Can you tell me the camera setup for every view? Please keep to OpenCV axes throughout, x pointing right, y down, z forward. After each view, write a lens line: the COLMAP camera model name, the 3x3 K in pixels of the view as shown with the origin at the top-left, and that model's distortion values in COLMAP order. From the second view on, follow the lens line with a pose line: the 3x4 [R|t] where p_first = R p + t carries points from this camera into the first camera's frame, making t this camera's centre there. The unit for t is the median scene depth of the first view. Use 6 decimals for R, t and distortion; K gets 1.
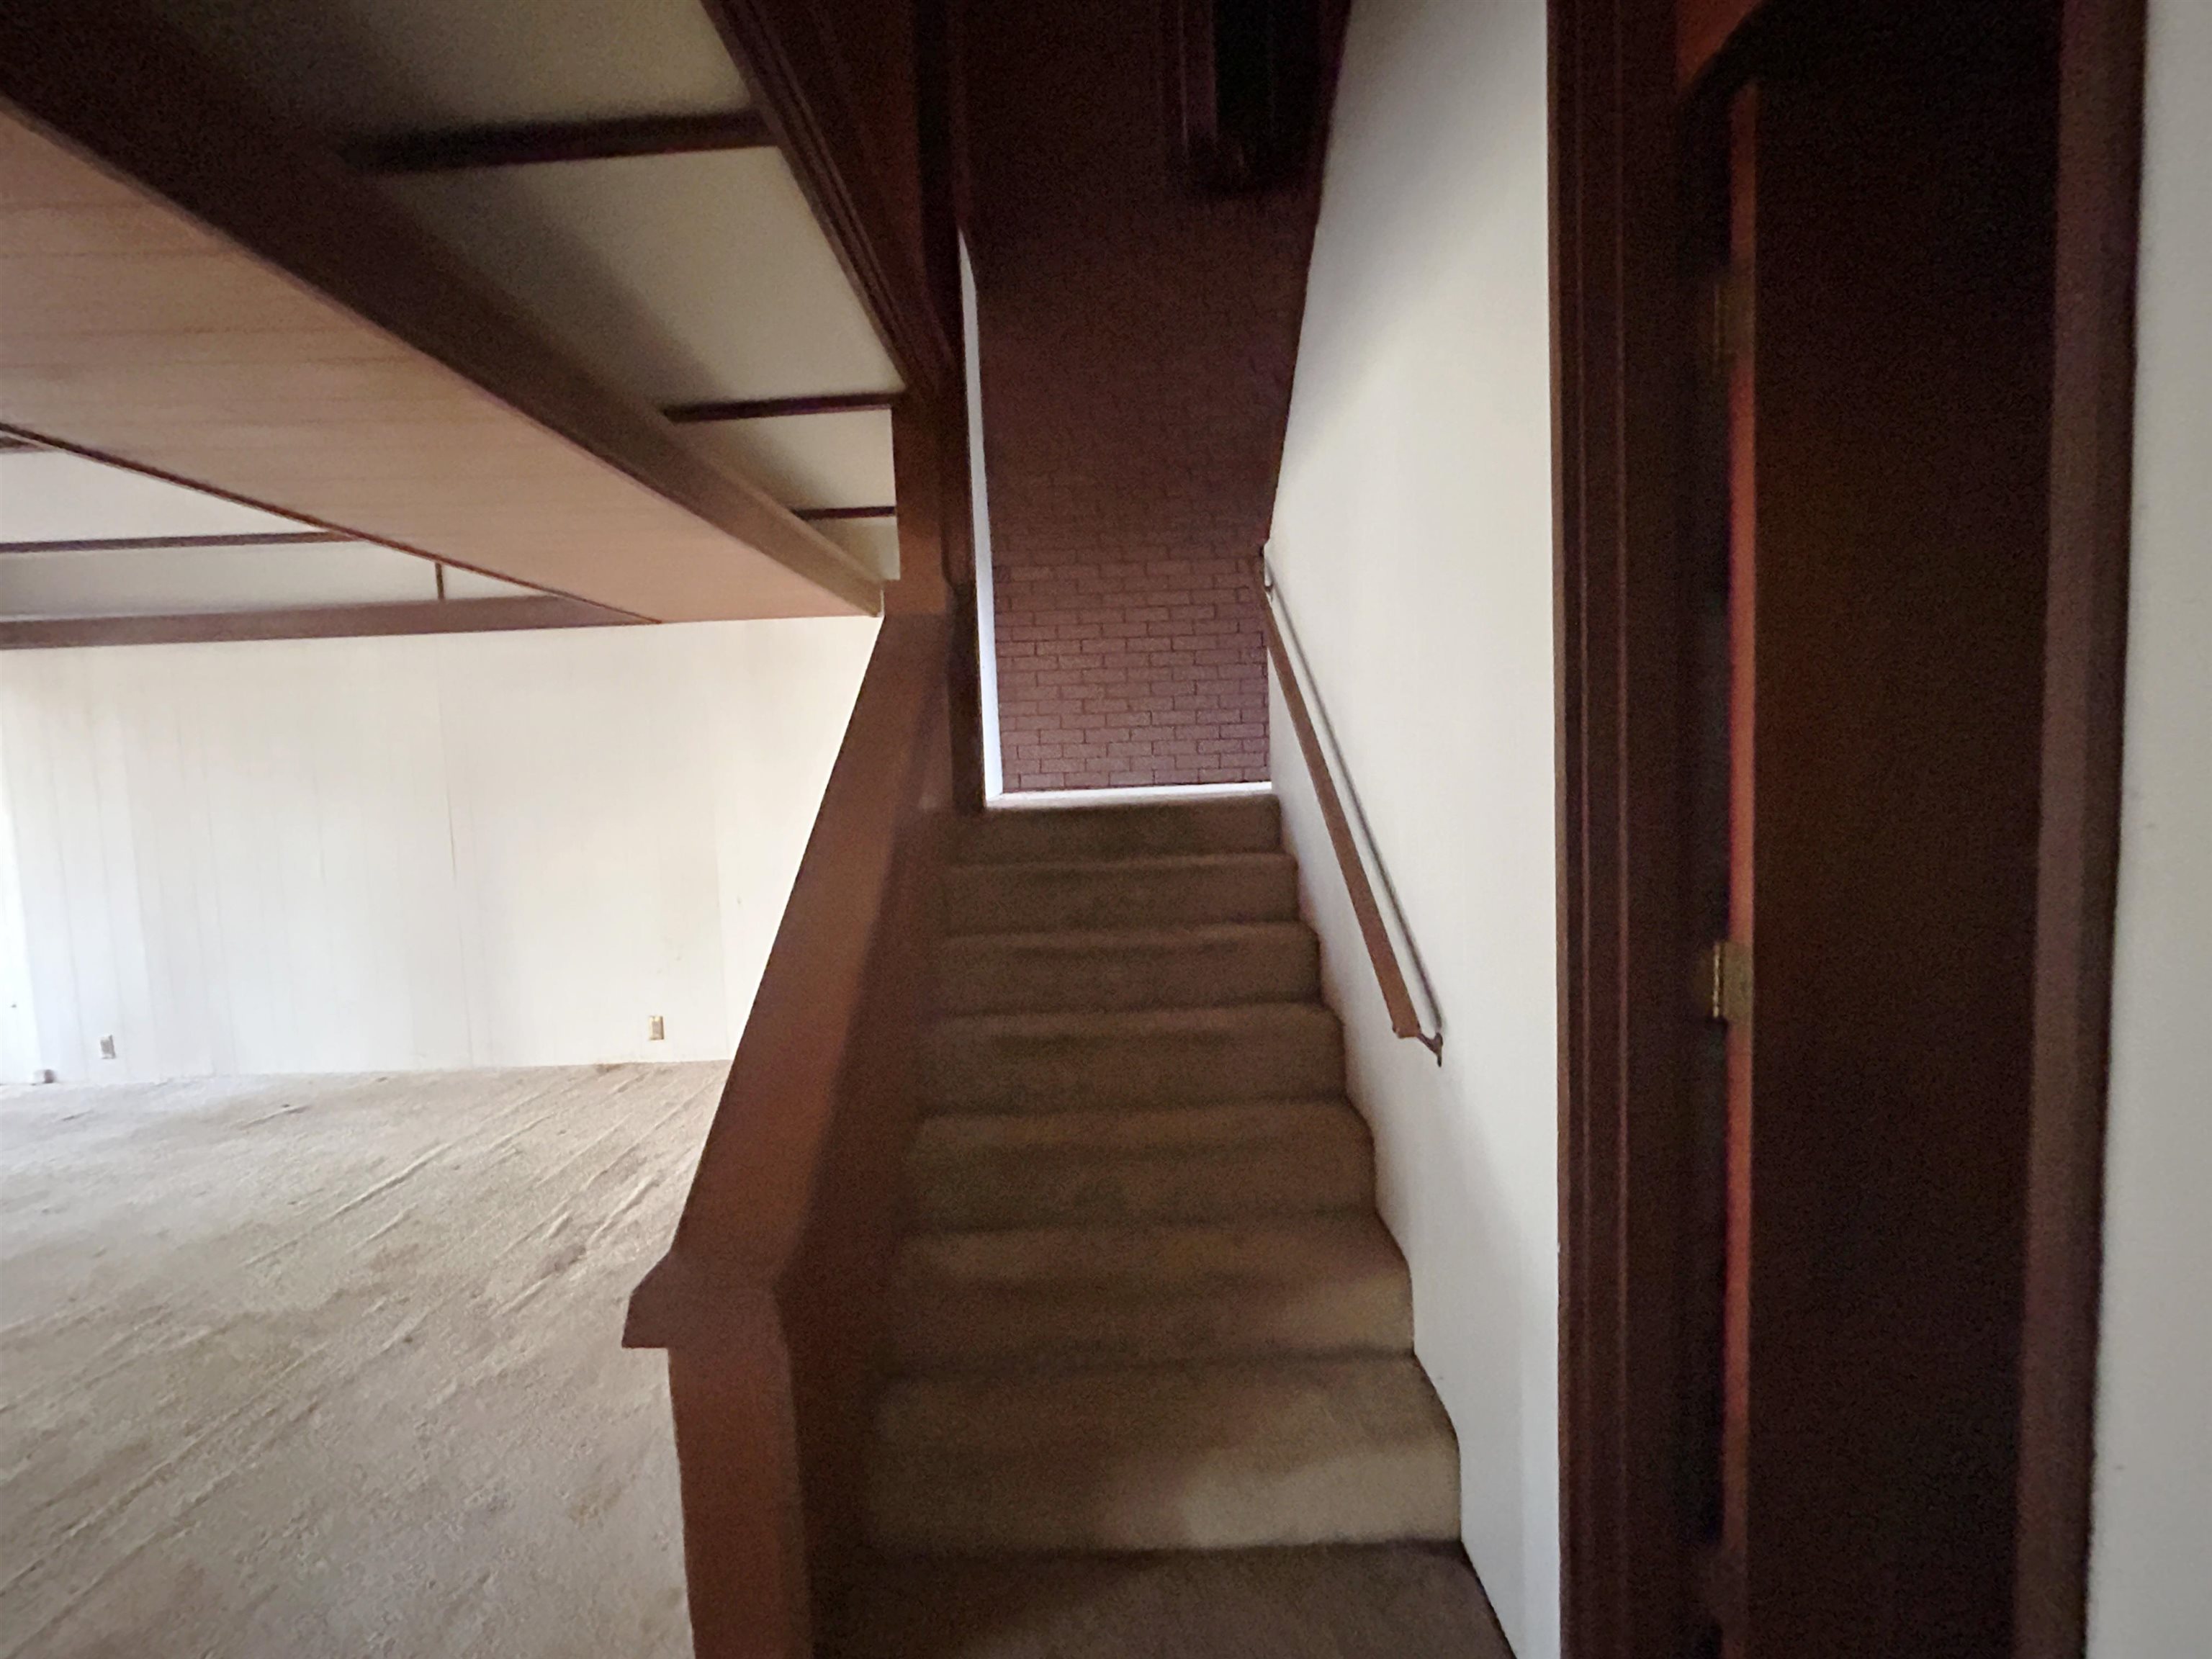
lens RADIAL K [[963.1, 0, 1096.3], [0, 963.1, 821.5], [0, 0, 1]] dist [-0.003659, 0.000156]
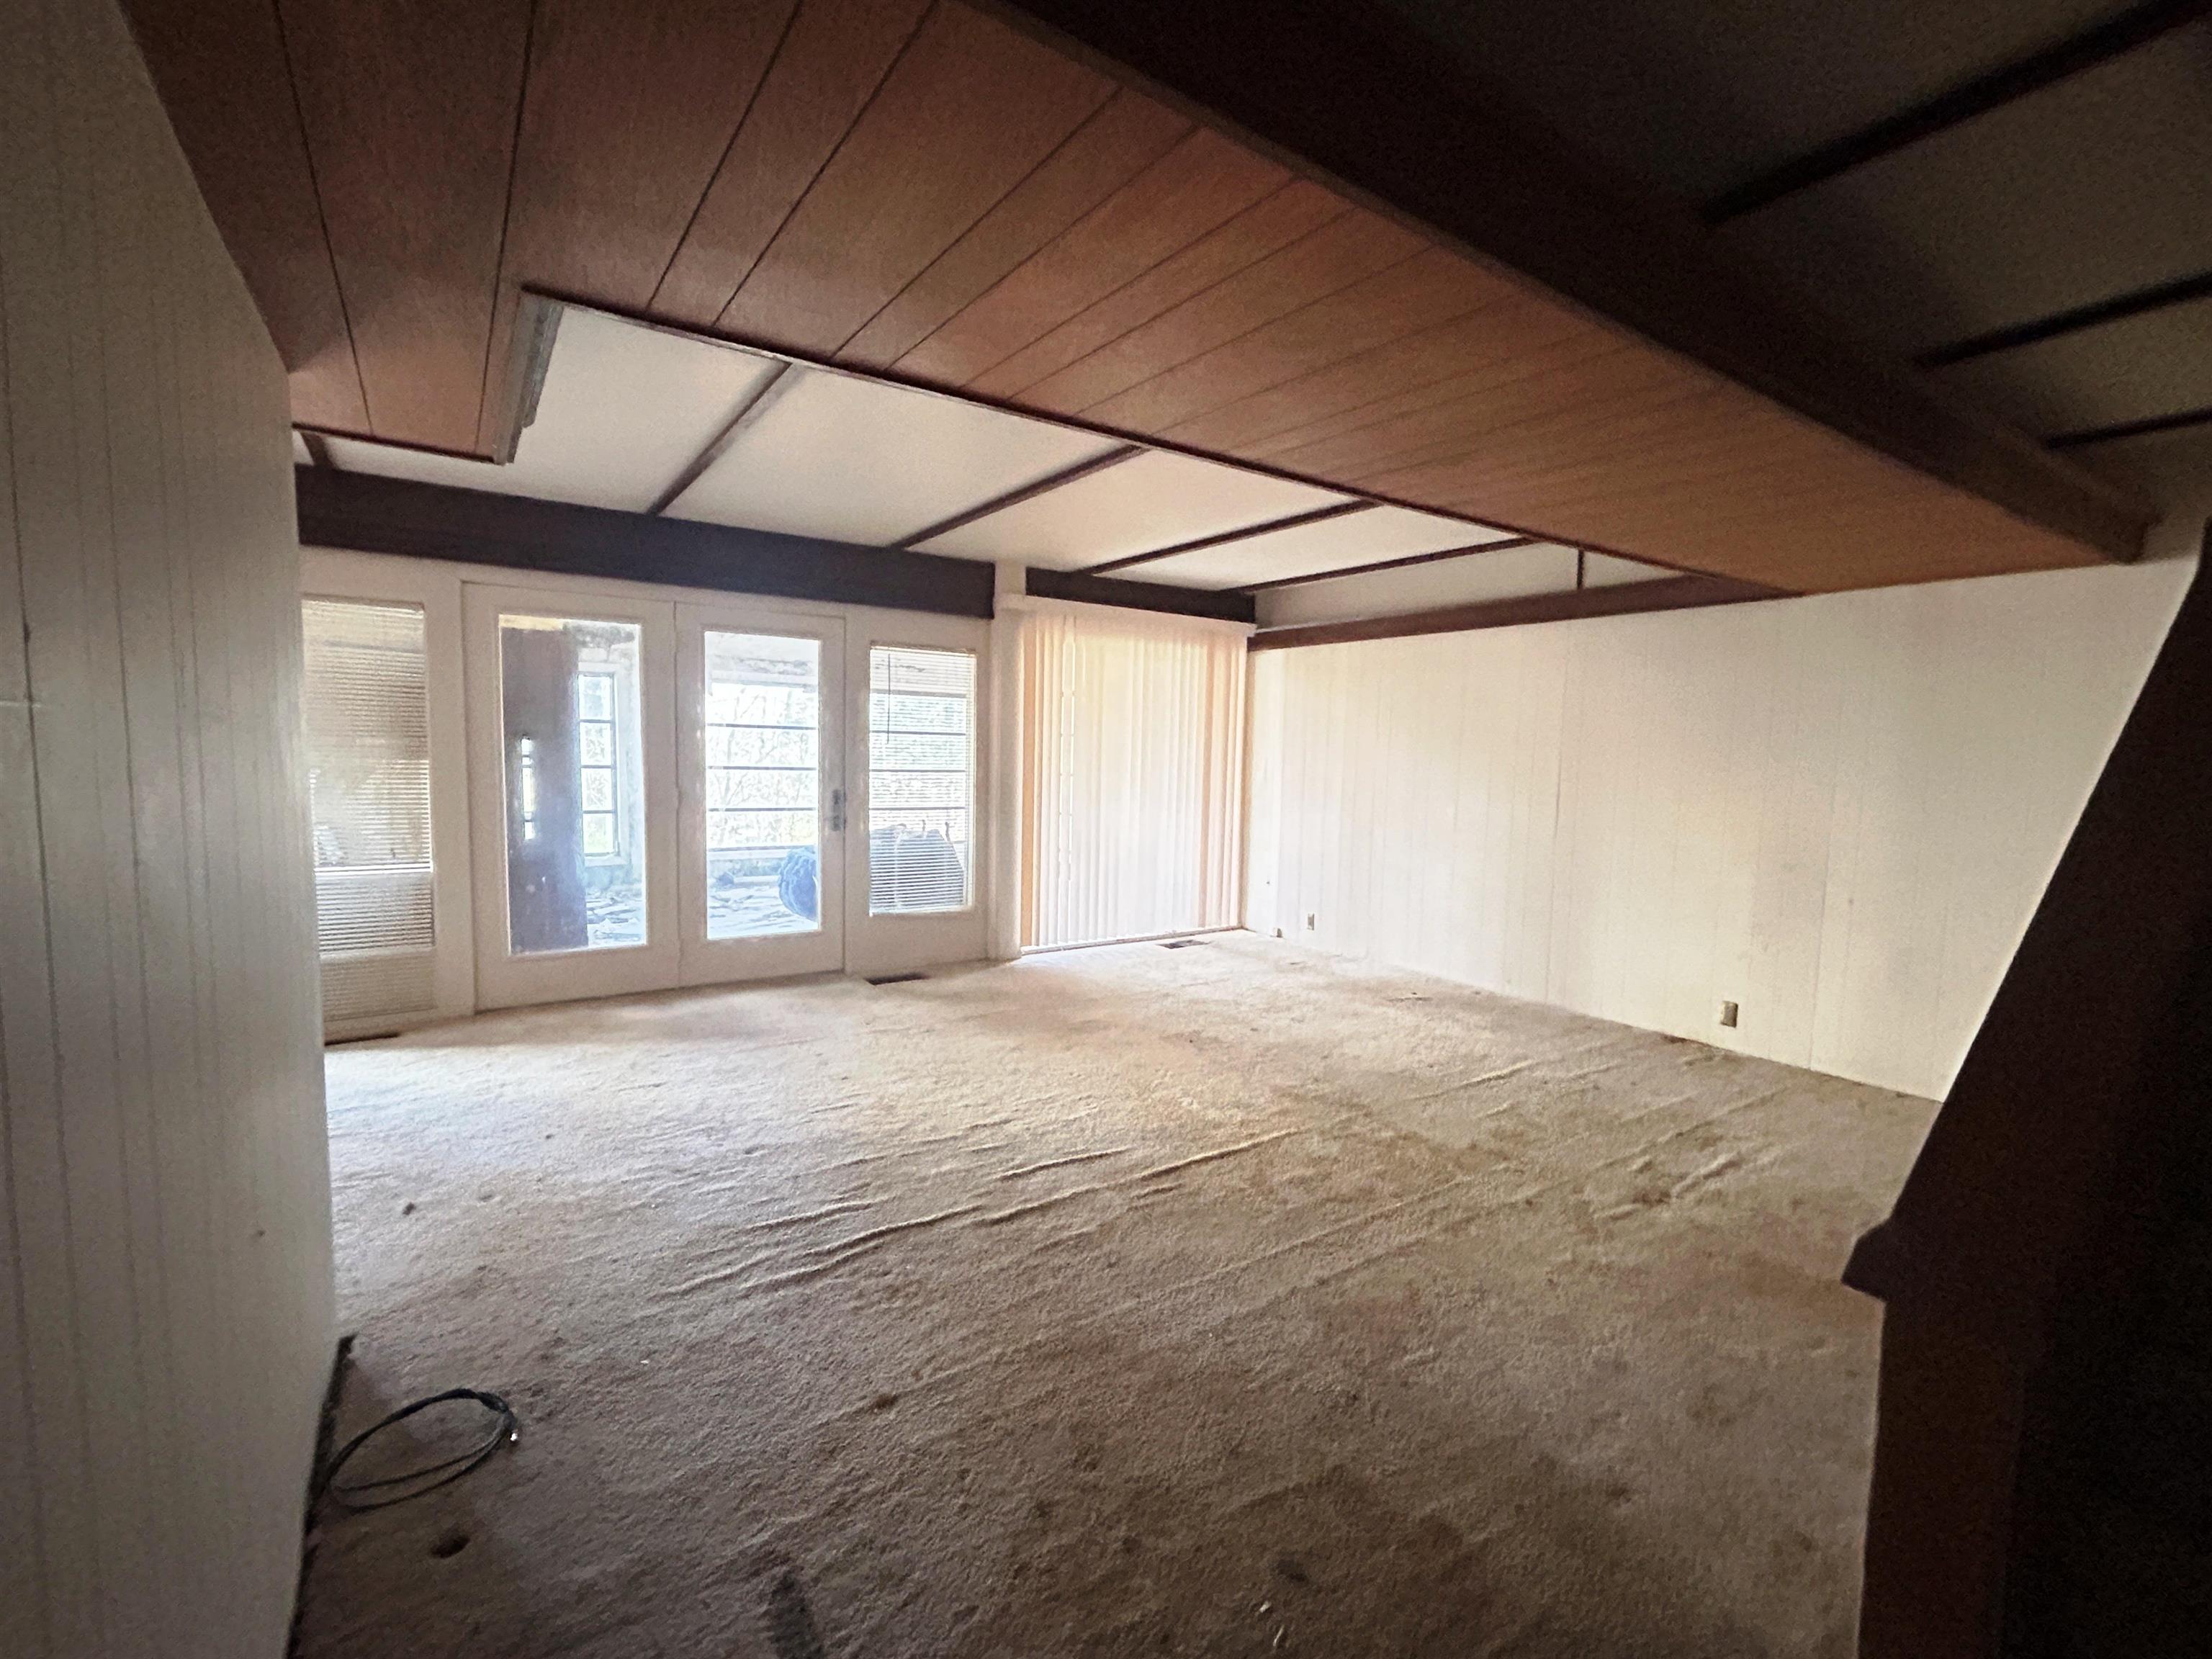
lens RADIAL K [[963.1, 0, 1101.0], [0, 963.1, 830.9], [0, 0, 1]] dist [-0.003659, 0.000156]
pose [[0.561197, 0.122890, -0.818508, -0.054934], [-0.093688, 0.991992, 0.084701, 0.009325], [0.822363, 0.029150, 0.568217, -0.130546]]
